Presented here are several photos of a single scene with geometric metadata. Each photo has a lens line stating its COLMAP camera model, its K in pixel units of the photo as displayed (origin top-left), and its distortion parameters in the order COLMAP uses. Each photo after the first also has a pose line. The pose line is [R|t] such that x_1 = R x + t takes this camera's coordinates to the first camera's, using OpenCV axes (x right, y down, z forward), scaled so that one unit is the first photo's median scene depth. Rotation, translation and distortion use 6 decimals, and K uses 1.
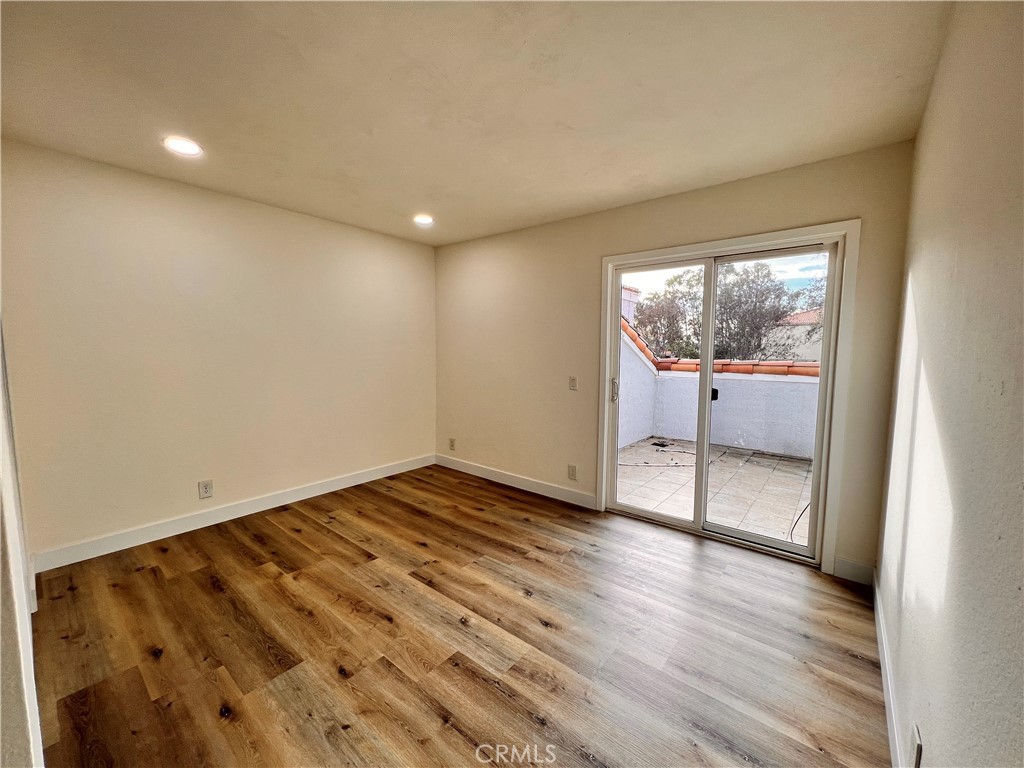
lens RADIAL K [[407.3, 0, 510.8], [0, 407.3, 385.5], [0, 0, 1]] dist [-0.005949, 0.001660]
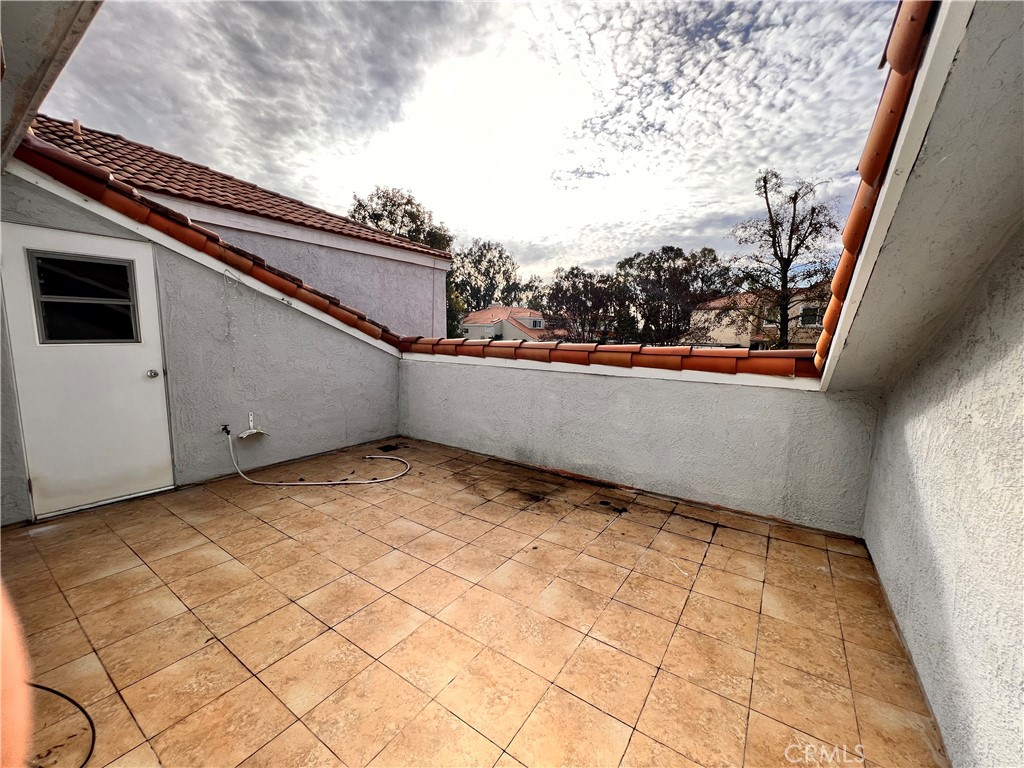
lens RADIAL K [[407.3, 0, 512.5], [0, 407.3, 384.8], [0, 0, 1]] dist [-0.005949, 0.001660]
pose [[0.996620, 0.002865, 0.082100, 0.602446], [-0.006306, 0.999111, 0.041678, -0.009357], [-0.081907, -0.042055, 0.995752, 0.241798]]
